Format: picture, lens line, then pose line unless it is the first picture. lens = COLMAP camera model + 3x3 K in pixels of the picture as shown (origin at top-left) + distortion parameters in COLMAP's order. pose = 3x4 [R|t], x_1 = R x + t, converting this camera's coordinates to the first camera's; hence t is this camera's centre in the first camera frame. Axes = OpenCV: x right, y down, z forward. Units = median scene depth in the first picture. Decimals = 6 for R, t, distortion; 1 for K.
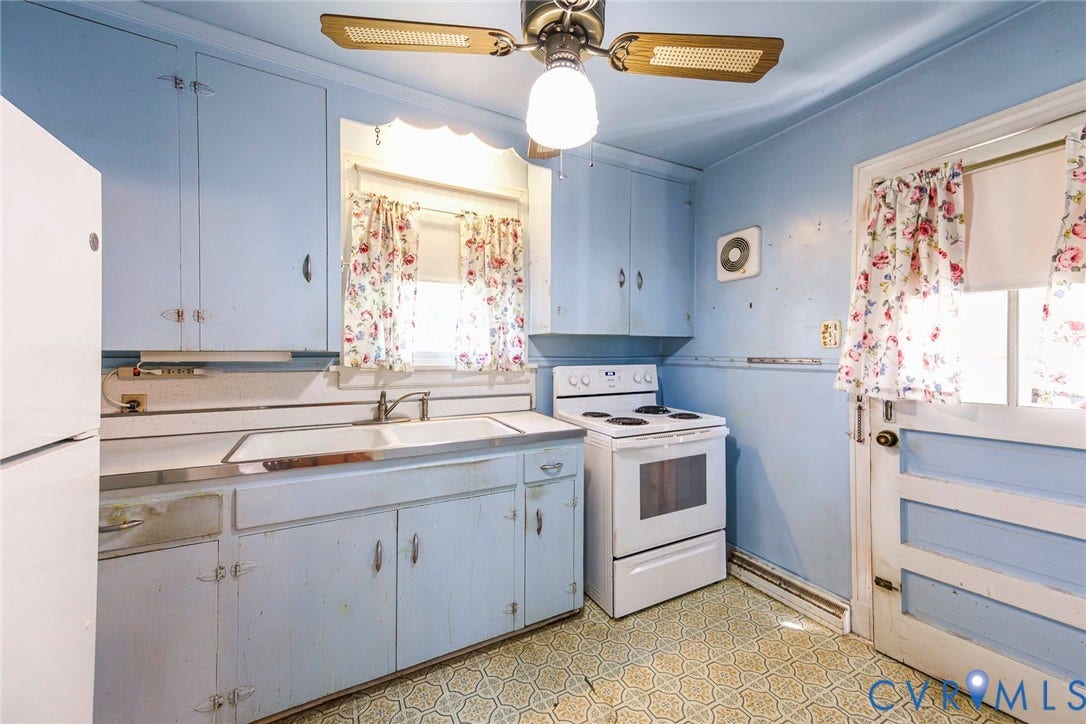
lens RADIAL K [[421.5, 0, 536.3], [0, 421.5, 358.4], [0, 0, 1]] dist [-0.001424, -0.000146]
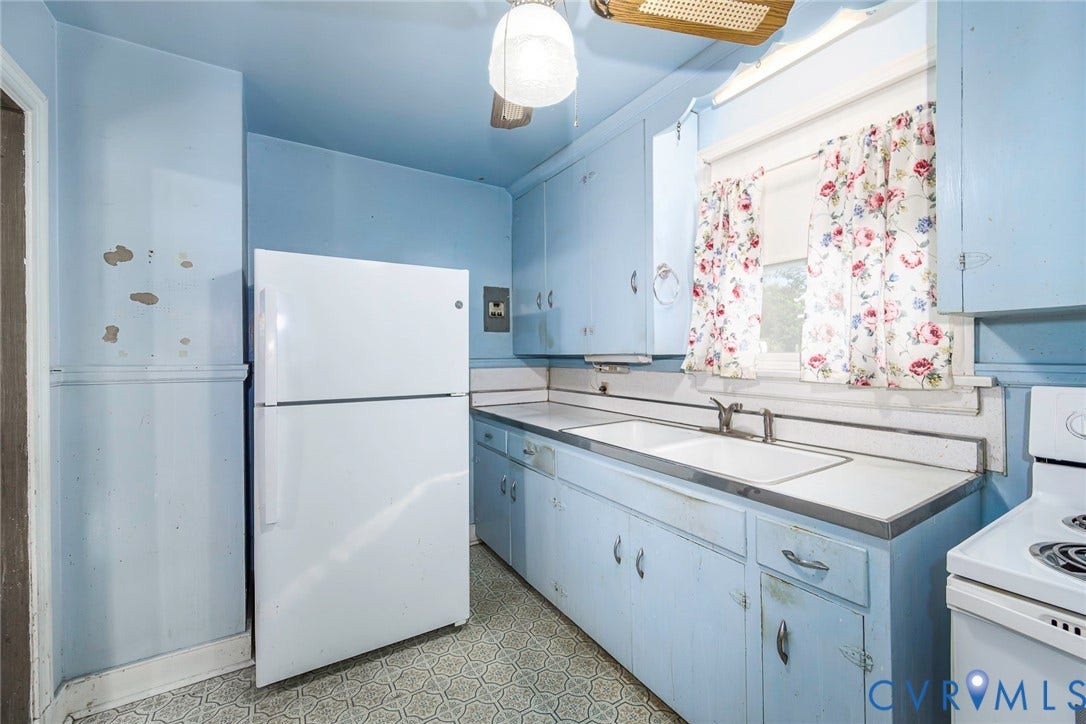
lens RADIAL K [[421.5, 0, 539.5], [0, 421.5, 355.3], [0, 0, 1]] dist [-0.001424, -0.000146]
pose [[0.092191, -0.000721, -0.995741, 0.489543], [-0.008154, 0.999966, -0.001479, -0.008554], [0.995708, 0.008256, 0.092182, 0.529015]]
